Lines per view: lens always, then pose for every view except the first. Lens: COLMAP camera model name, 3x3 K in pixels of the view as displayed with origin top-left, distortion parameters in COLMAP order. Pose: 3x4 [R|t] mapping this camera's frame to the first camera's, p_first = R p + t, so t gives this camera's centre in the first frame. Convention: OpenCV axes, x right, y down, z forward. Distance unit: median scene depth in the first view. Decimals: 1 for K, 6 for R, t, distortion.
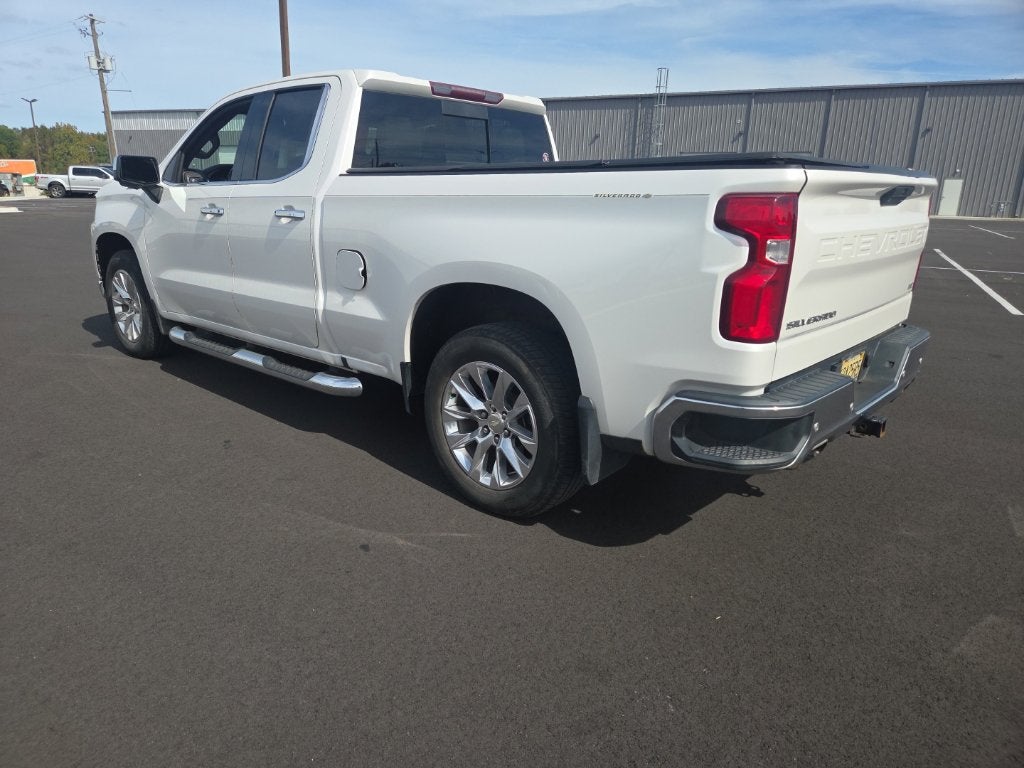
lens RADIAL K [[686.3, 0, 501.4], [0, 686.3, 386.1], [0, 0, 1]] dist [0.072714, -0.061971]
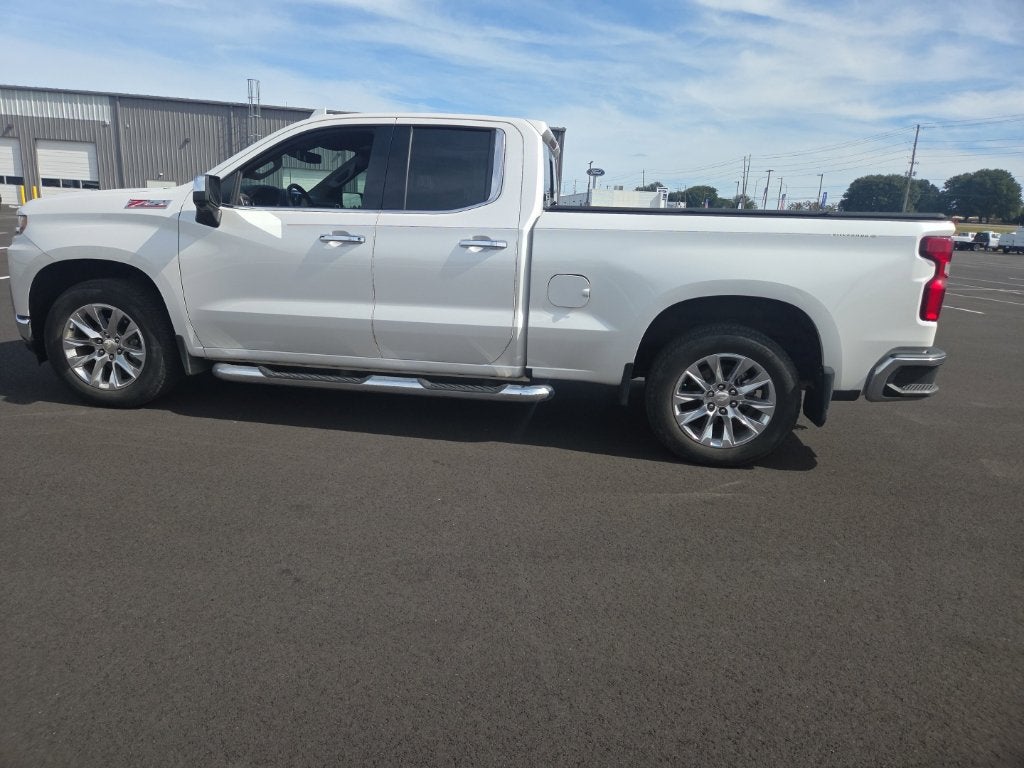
lens RADIAL K [[686.3, 0, 502.3], [0, 686.3, 370.6], [0, 0, 1]] dist [0.072714, -0.061971]
pose [[0.825169, -0.105308, 0.554983, -0.930114], [0.124500, 0.992215, 0.003162, -0.049213], [-0.550995, 0.066487, 0.831856, 0.091745]]
